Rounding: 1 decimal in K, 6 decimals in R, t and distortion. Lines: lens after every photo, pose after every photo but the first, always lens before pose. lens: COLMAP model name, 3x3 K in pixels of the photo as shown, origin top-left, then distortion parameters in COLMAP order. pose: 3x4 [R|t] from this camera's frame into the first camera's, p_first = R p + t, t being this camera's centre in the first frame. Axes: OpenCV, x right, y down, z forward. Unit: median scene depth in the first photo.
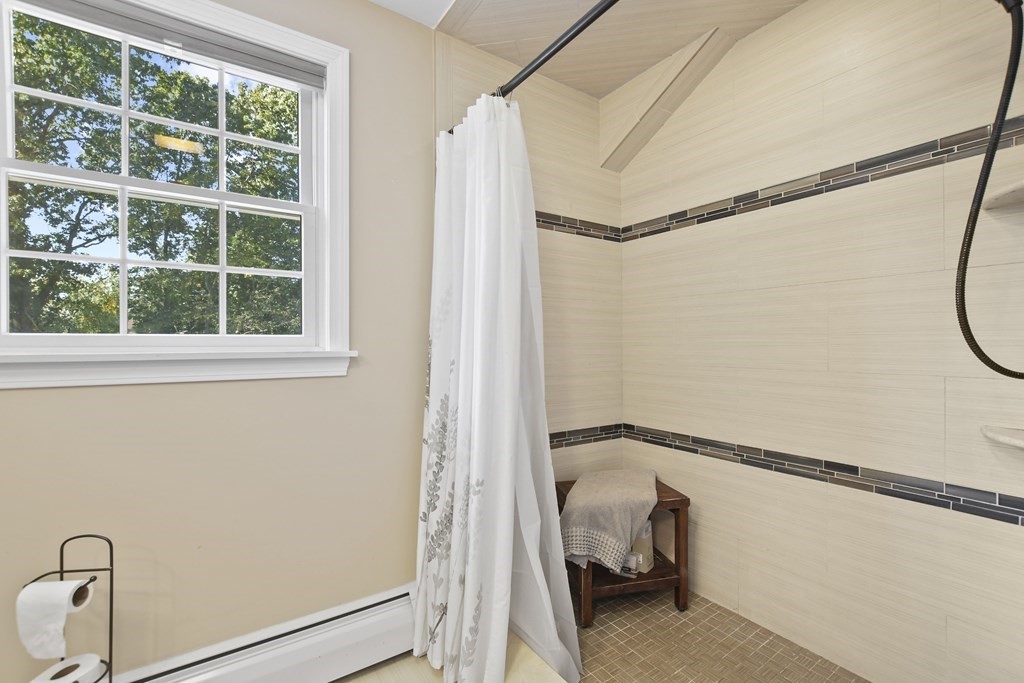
lens RADIAL K [[450.0, 0, 510.4], [0, 450.0, 346.9], [0, 0, 1]] dist [-0.019472, 0.000252]
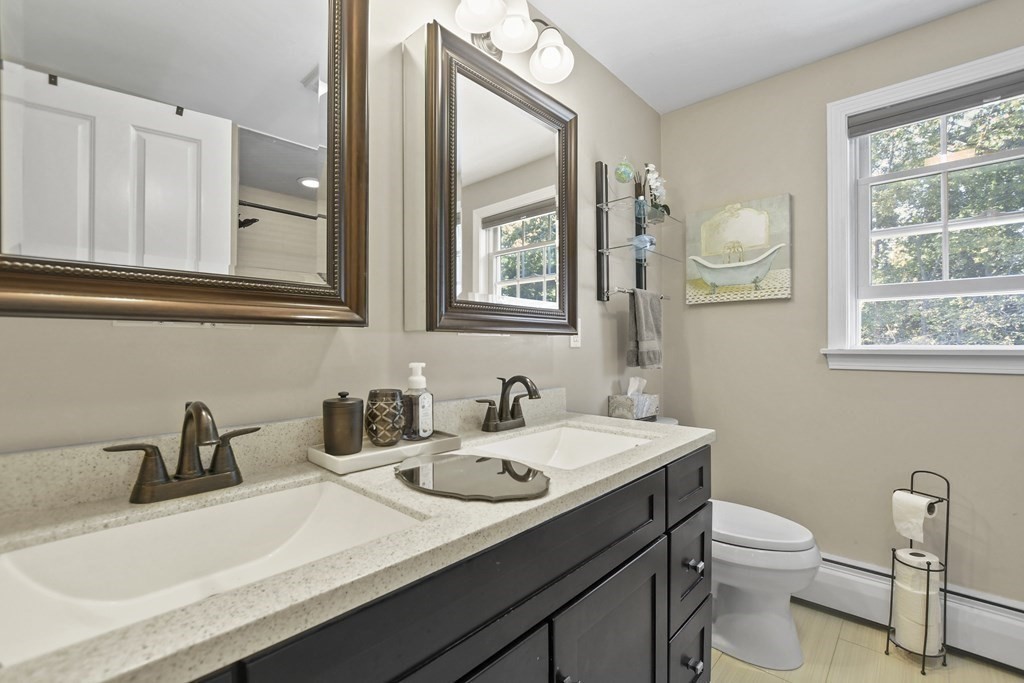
lens RADIAL K [[450.0, 0, 510.4], [0, 450.0, 346.9], [0, 0, 1]] dist [-0.019472, 0.000252]
pose [[0.224646, 0.003324, -0.974435, 0.161719], [-0.002522, 0.999993, 0.002830, 0.011367], [0.974437, 0.001822, 0.224653, -0.723750]]
